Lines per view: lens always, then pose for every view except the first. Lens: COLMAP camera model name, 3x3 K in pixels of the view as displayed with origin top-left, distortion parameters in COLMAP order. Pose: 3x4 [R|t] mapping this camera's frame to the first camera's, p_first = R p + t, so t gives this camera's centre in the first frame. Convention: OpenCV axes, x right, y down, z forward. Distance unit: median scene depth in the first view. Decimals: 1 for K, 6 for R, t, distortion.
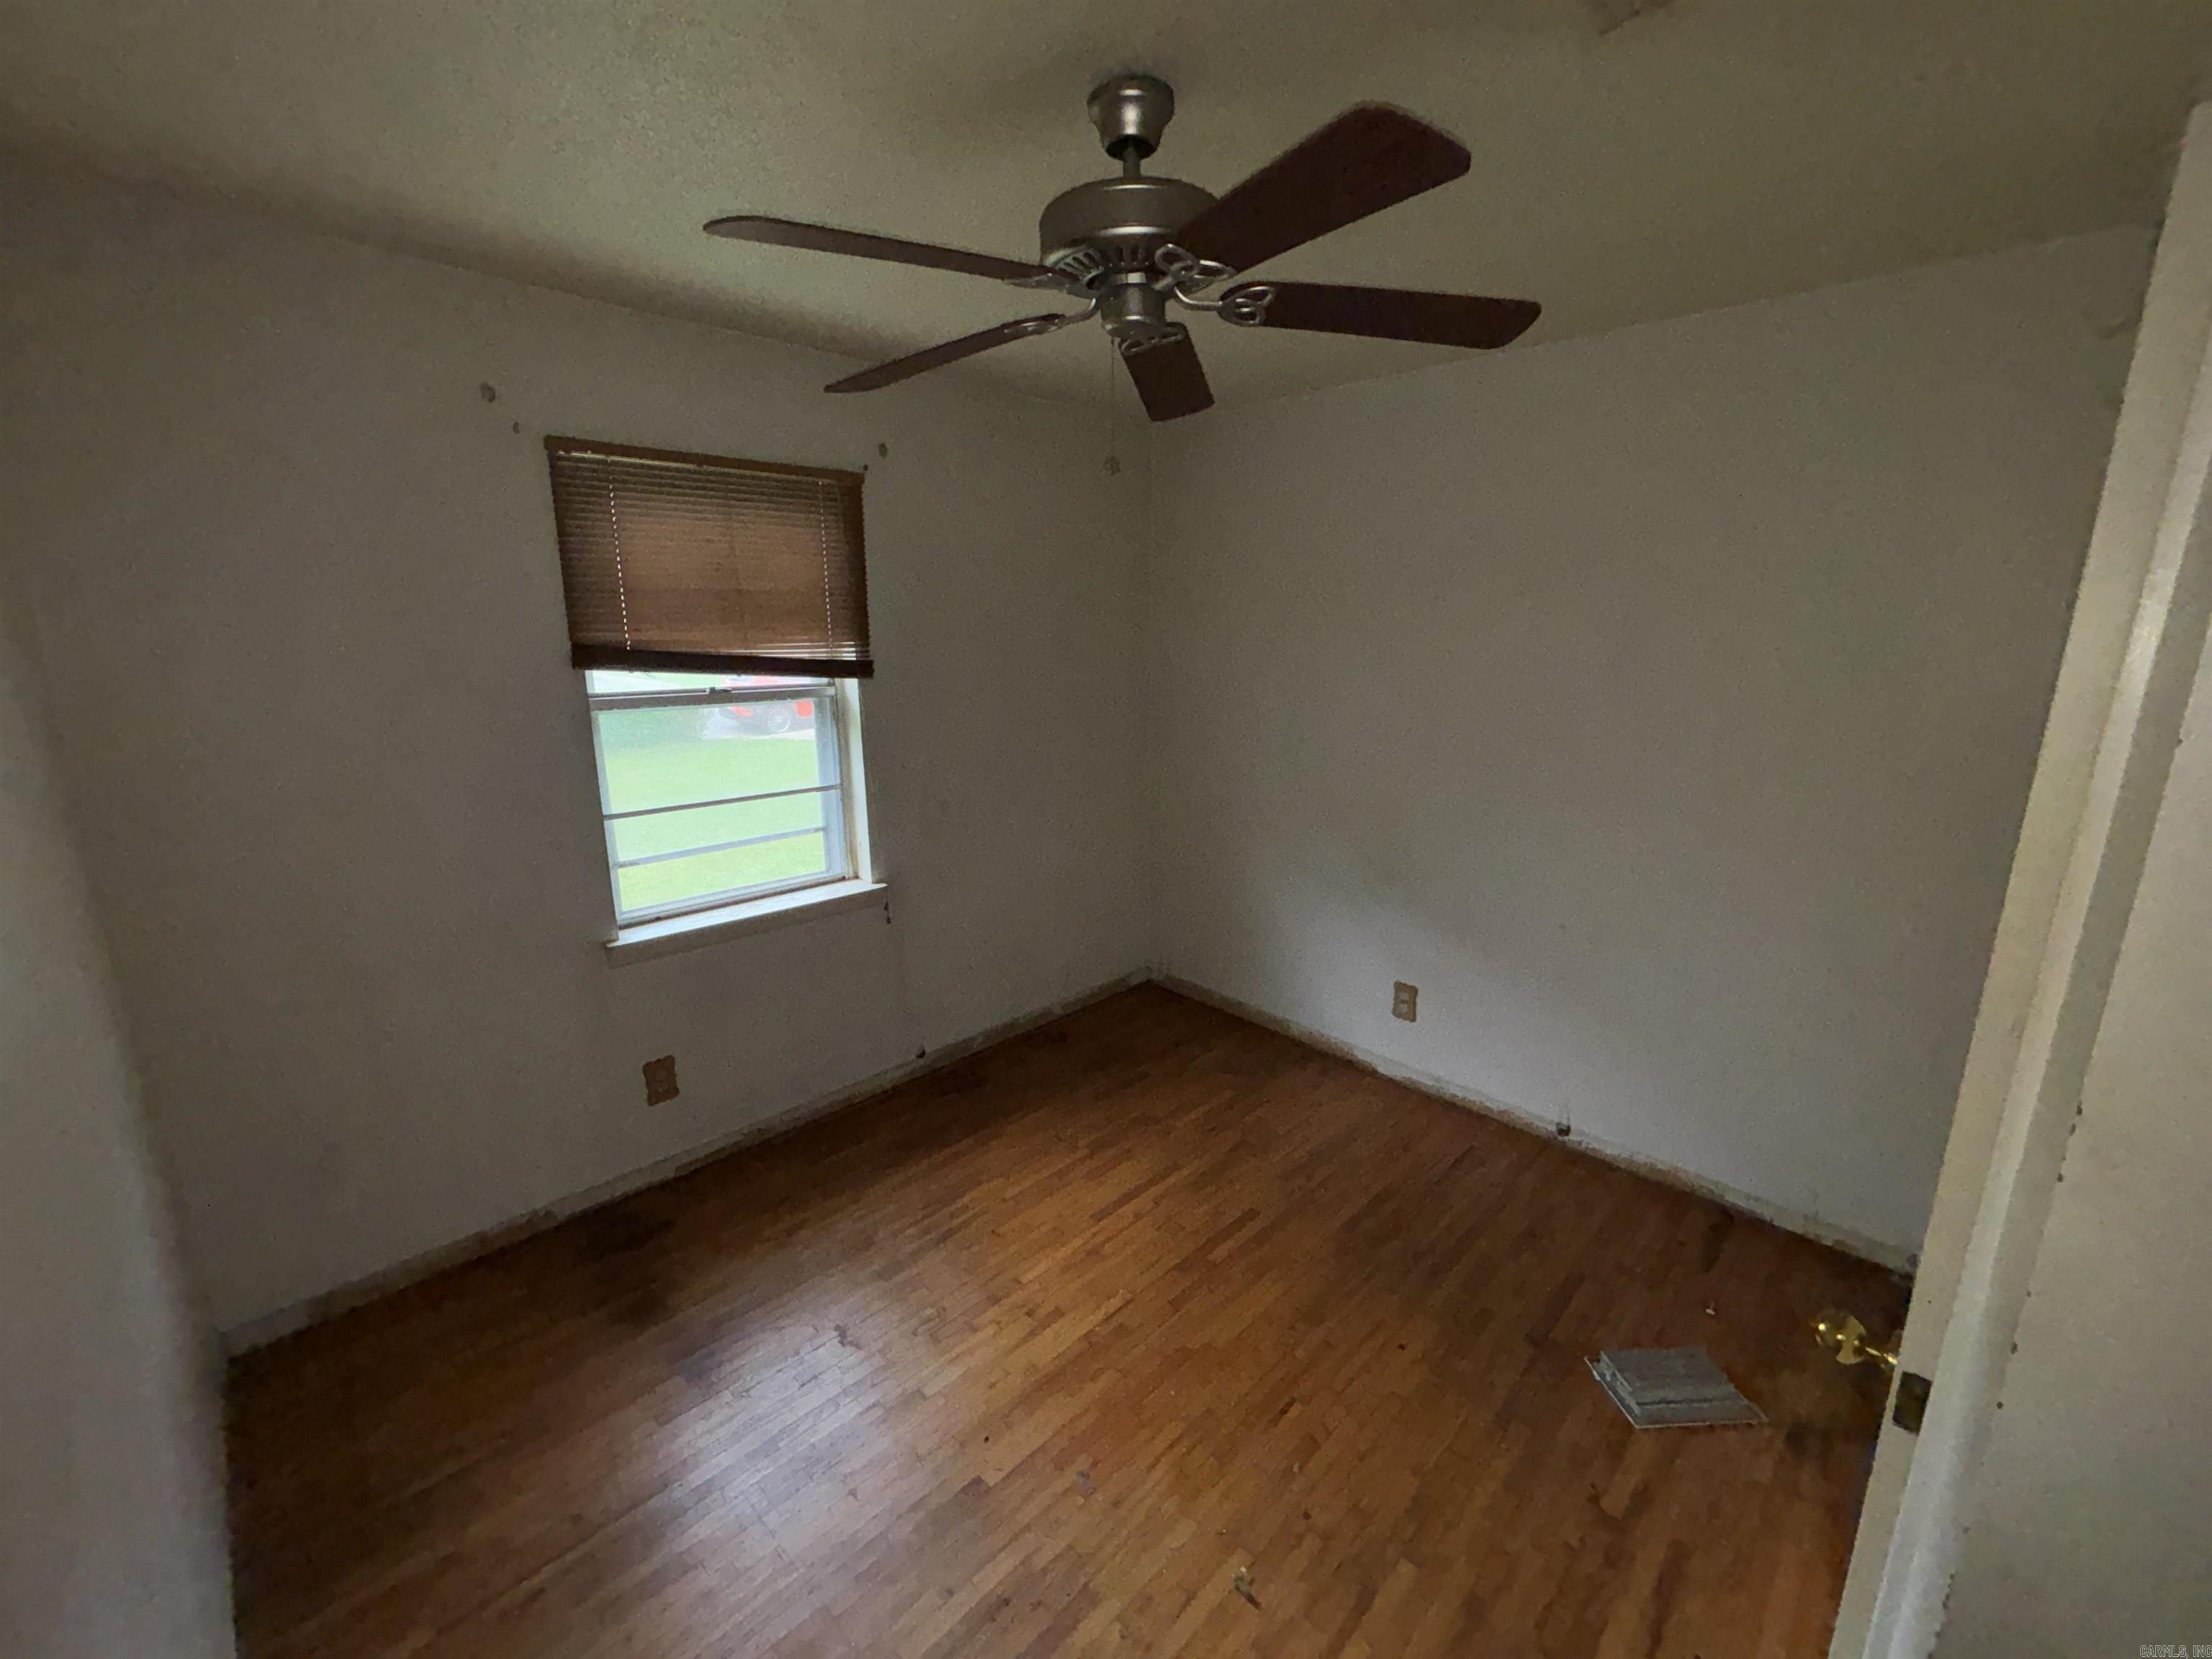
lens RADIAL K [[904.4, 0, 1095.2], [0, 904.4, 825.8], [0, 0, 1]] dist [0.041327, -0.000139]
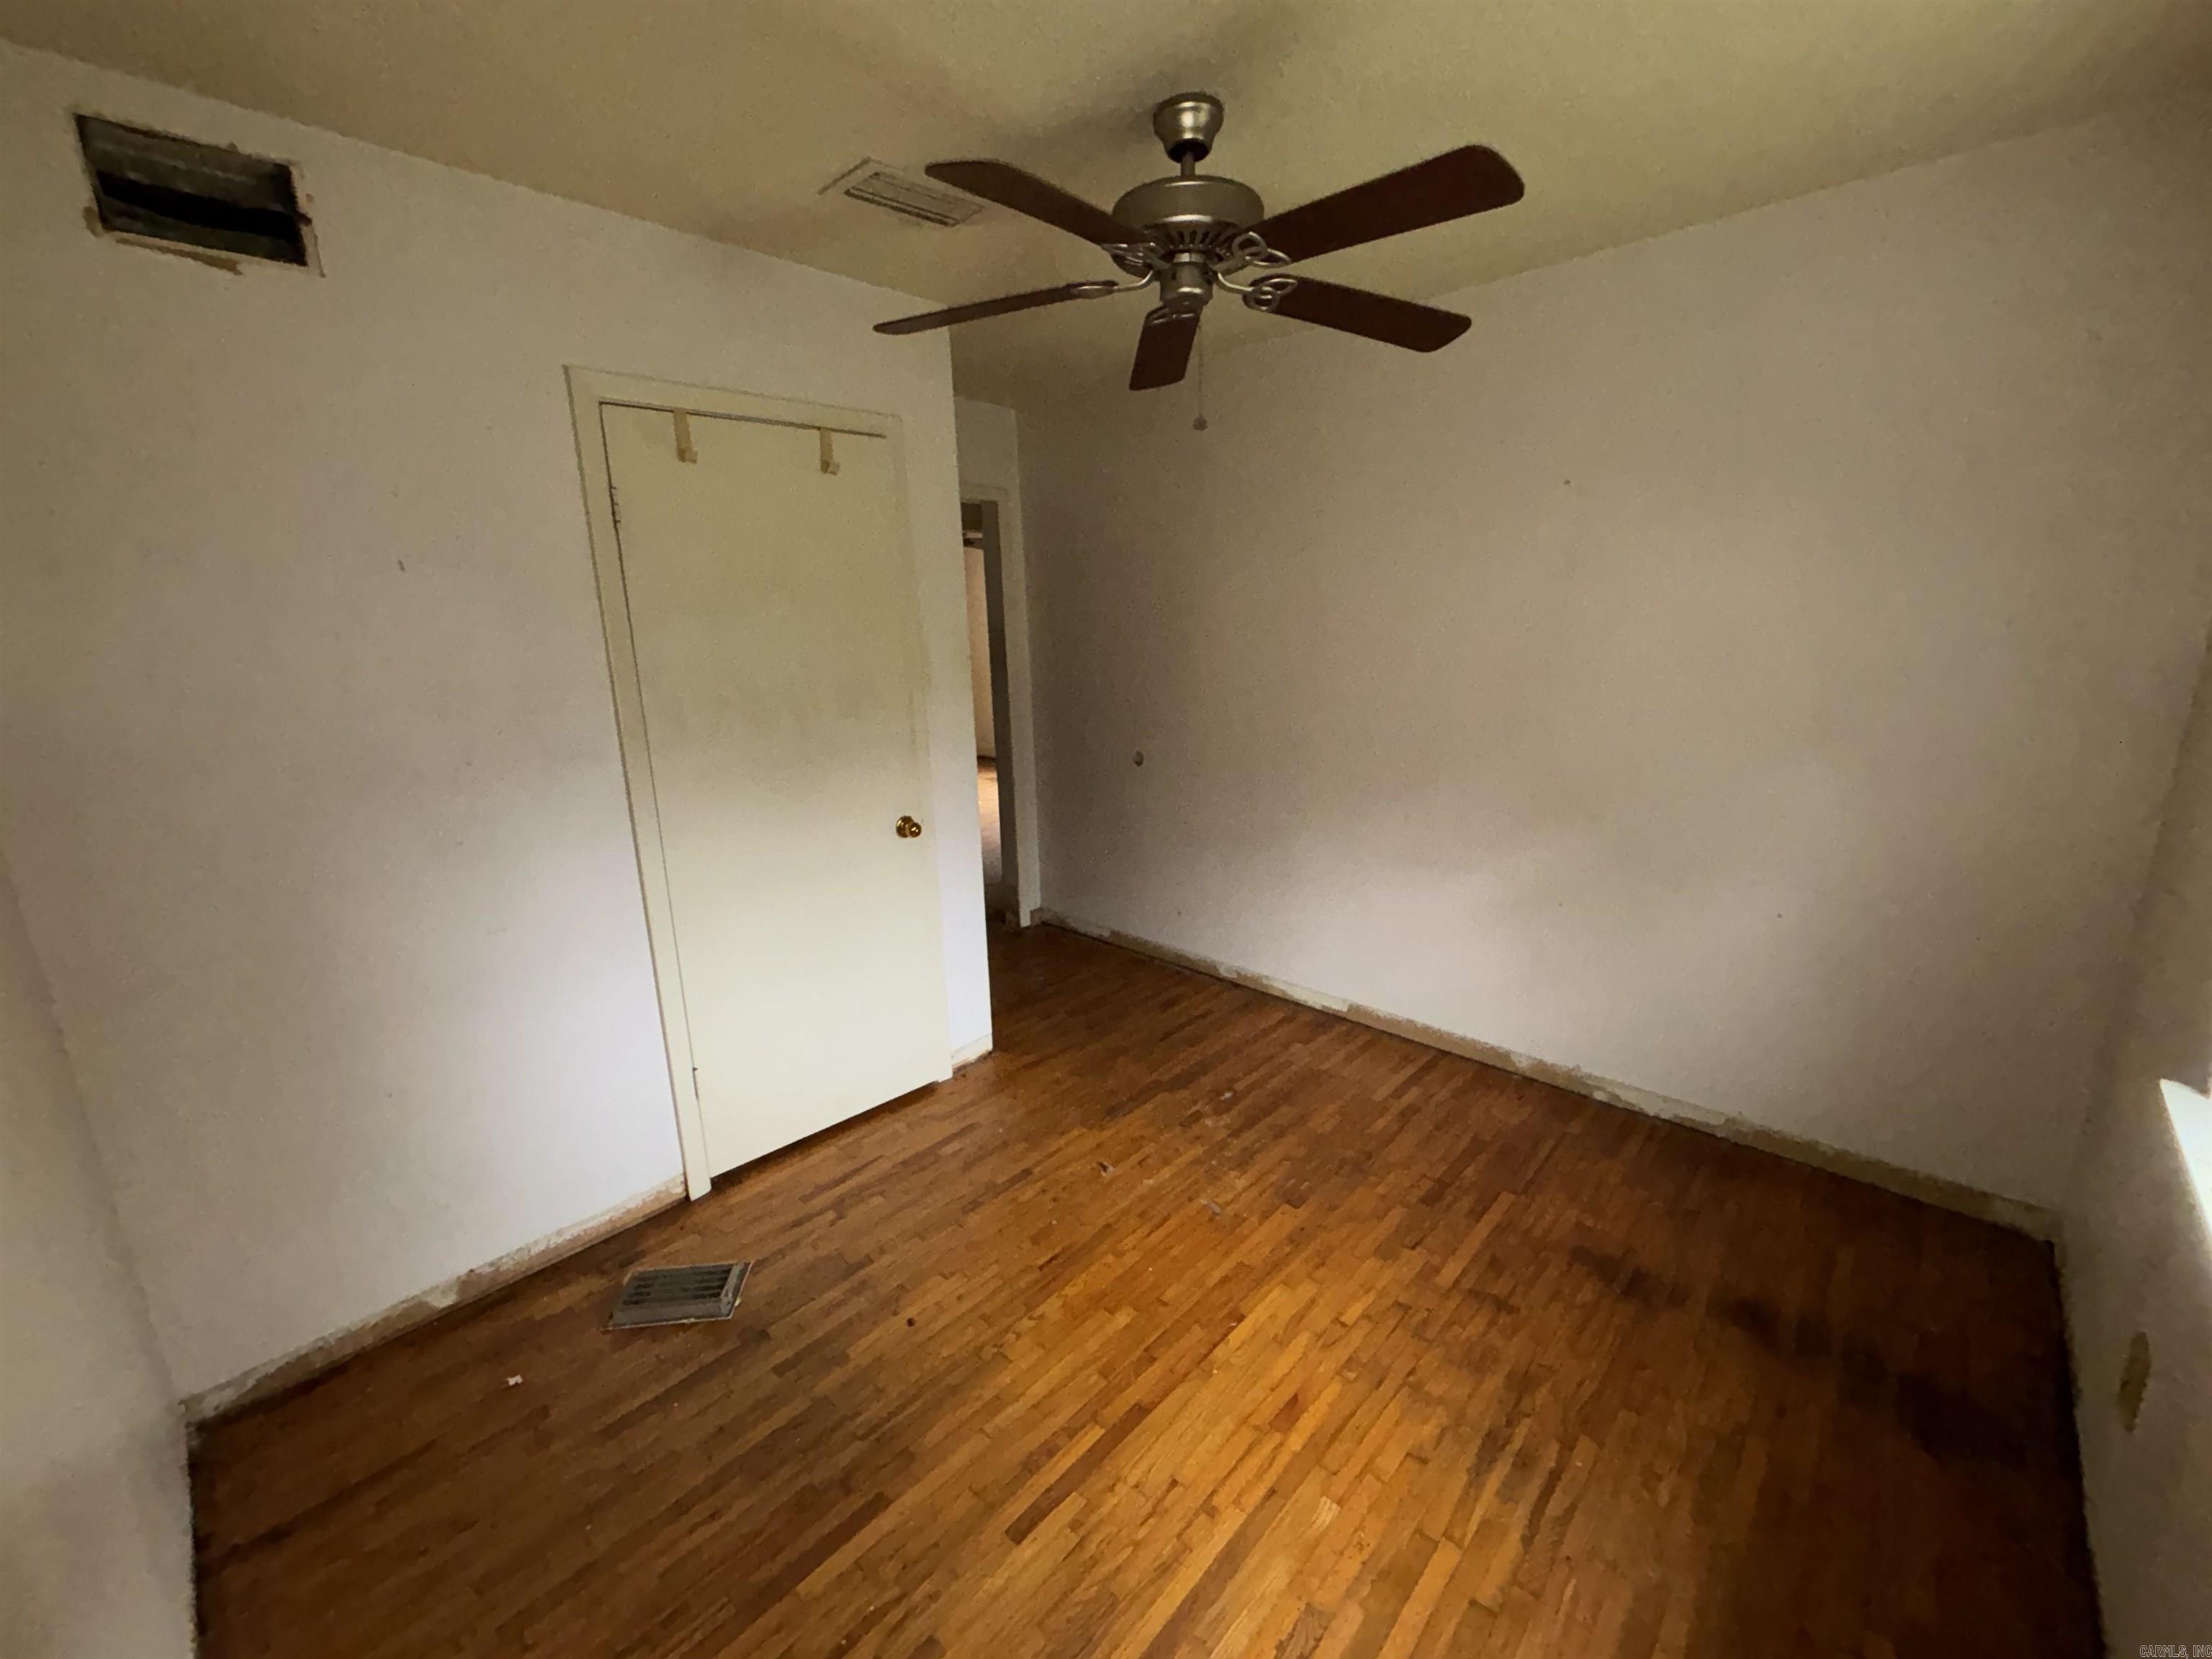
lens RADIAL K [[917.1, 0, 1104.3], [0, 917.1, 855.1], [0, 0, 1]] dist [0.025230, -0.000404]
pose [[-0.998822, 0.036587, -0.031889, 0.137447], [0.017072, 0.879913, 0.474828, -0.287894], [0.045433, 0.473724, -0.879501, 1.528380]]
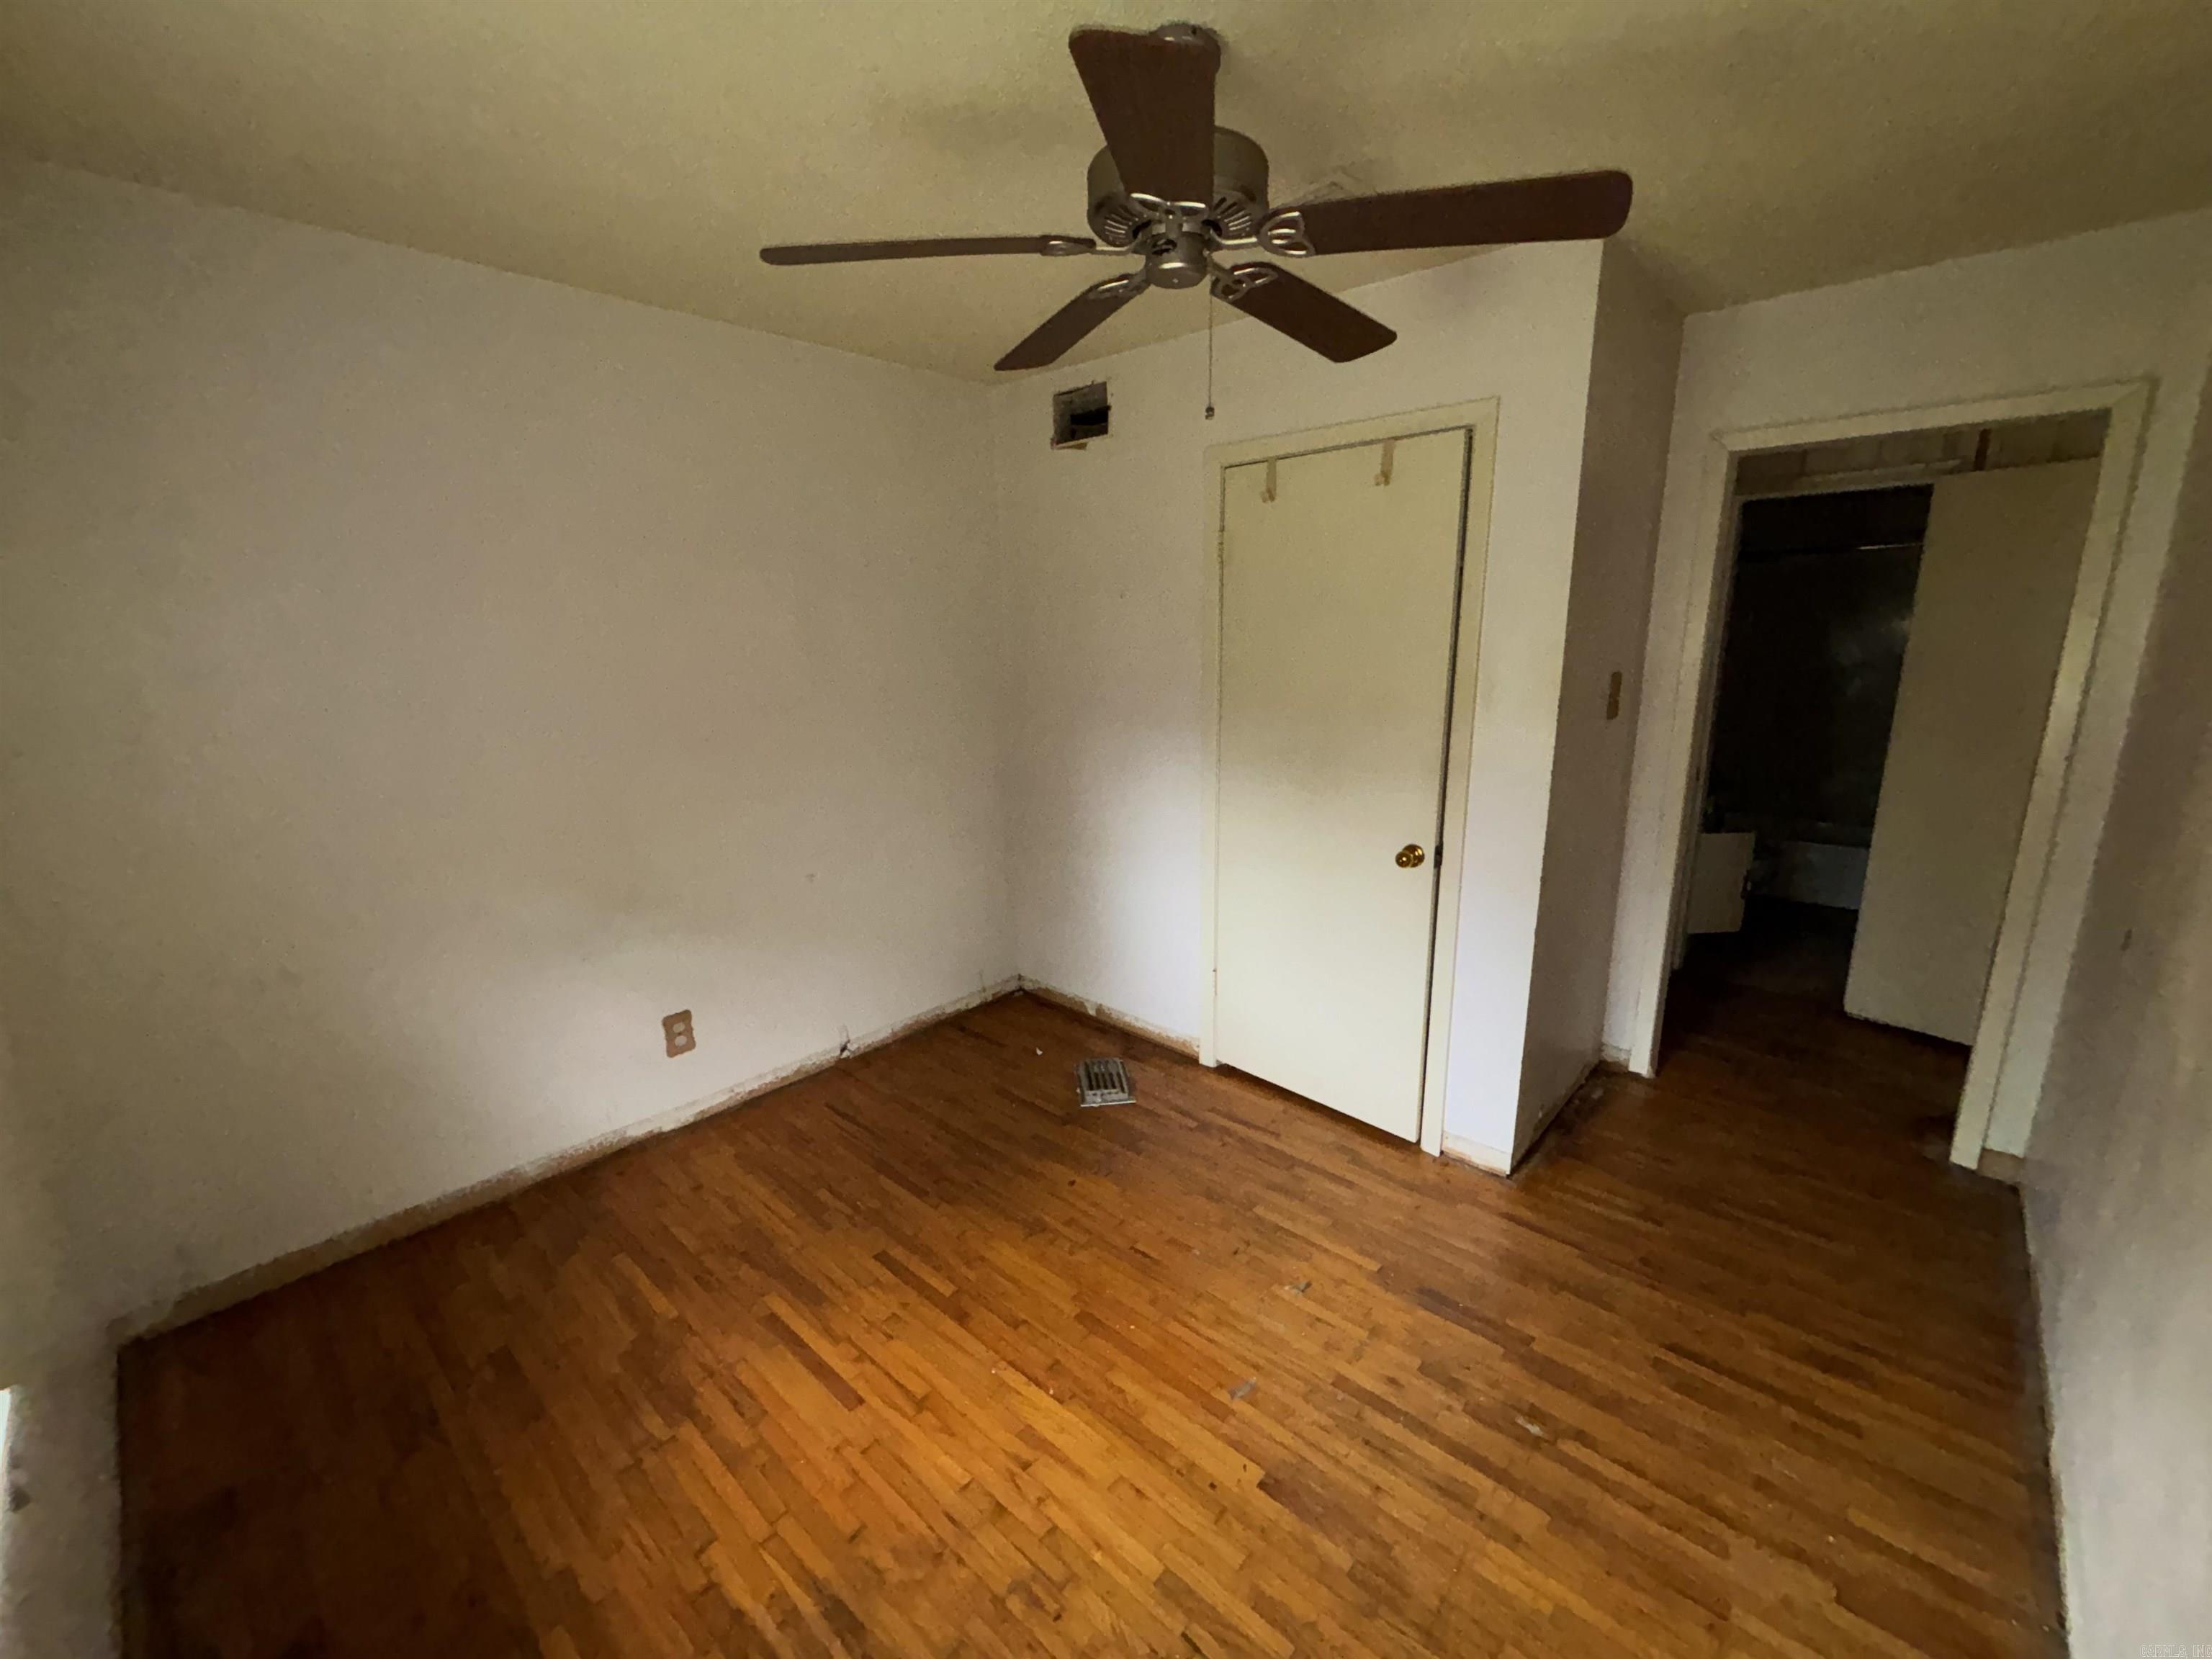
lens RADIAL K [[917.1, 0, 1104.3], [0, 917.1, 855.1], [0, 0, 1]] dist [0.025230, -0.000404]
pose [[-0.045560, -0.251261, 0.966847, -0.691667], [0.243725, 0.935808, 0.254680, -0.129131], [-0.968774, 0.247247, 0.018603, 0.784546]]
